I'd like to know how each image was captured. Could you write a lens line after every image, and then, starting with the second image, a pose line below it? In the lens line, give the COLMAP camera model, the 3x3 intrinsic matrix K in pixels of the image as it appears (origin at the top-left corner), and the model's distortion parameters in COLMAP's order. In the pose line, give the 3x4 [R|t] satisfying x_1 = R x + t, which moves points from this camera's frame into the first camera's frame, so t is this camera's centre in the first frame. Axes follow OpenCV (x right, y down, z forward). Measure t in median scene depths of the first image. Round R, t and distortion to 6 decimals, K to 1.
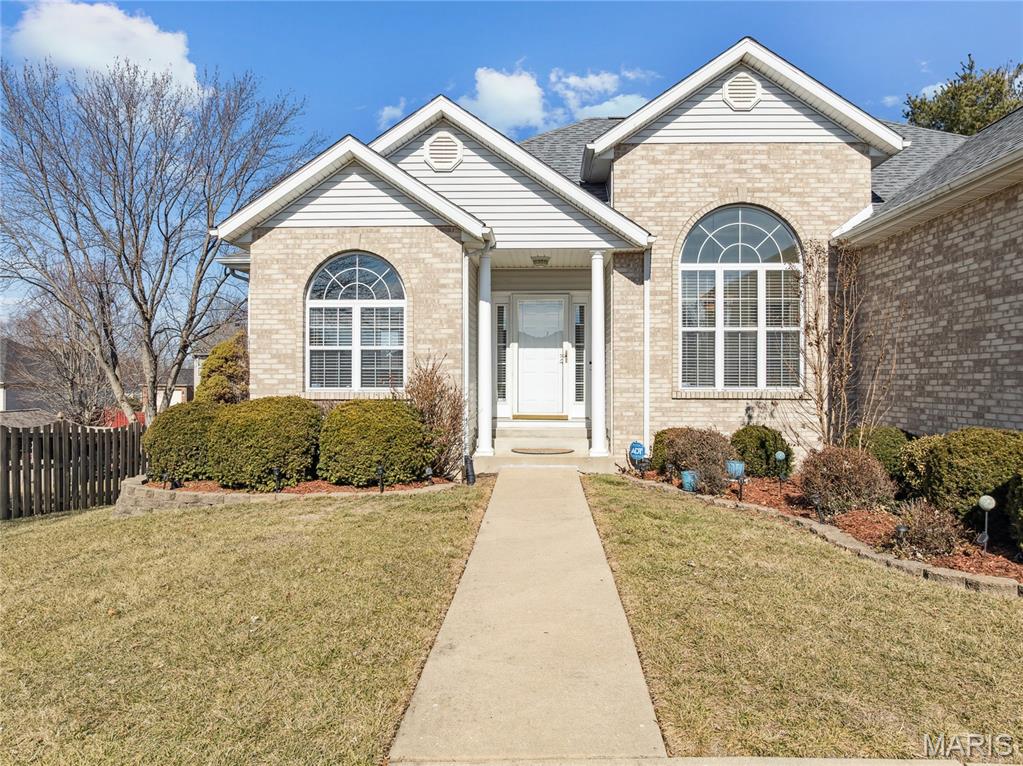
lens RADIAL K [[710.2, 0, 511.5], [0, 710.2, 383.0], [0, 0, 1]] dist [0.000502, -0.000384]
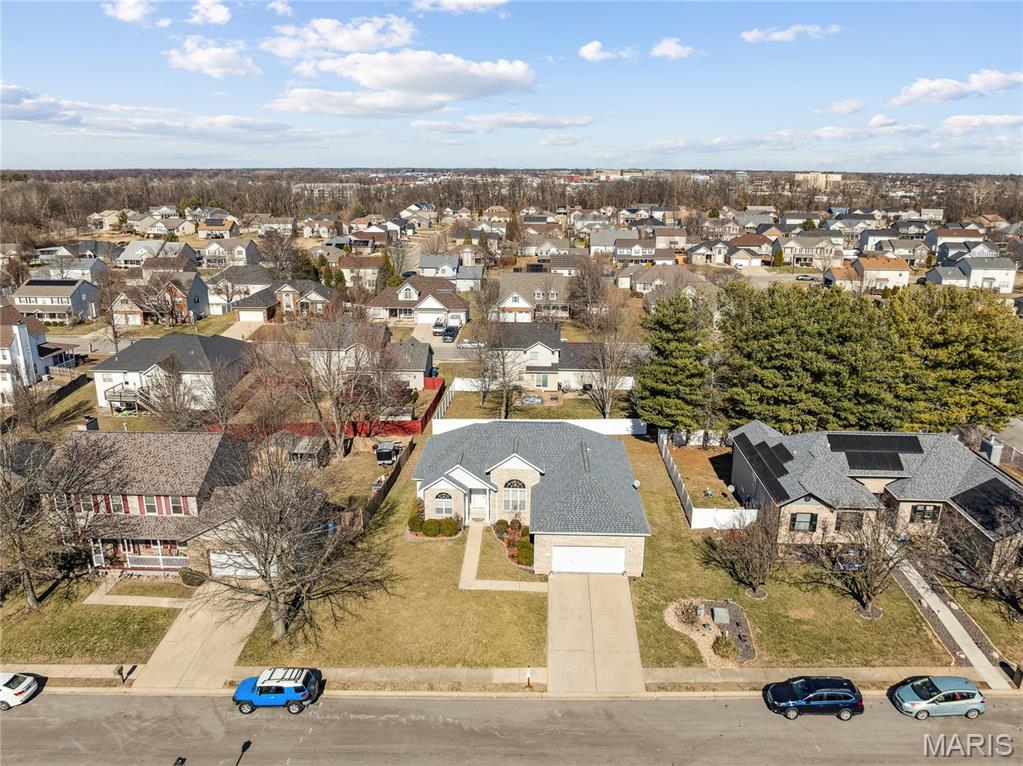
lens RADIAL K [[710.2, 0, 511.5], [0, 710.2, 383.0], [0, 0, 1]] dist [0.000502, -0.000384]
pose [[0.999980, 0.002224, 0.005987, 0.282127], [-0.003891, 0.955496, 0.294978, -2.657940], [-0.005064, -0.294996, 0.955485, -4.092833]]
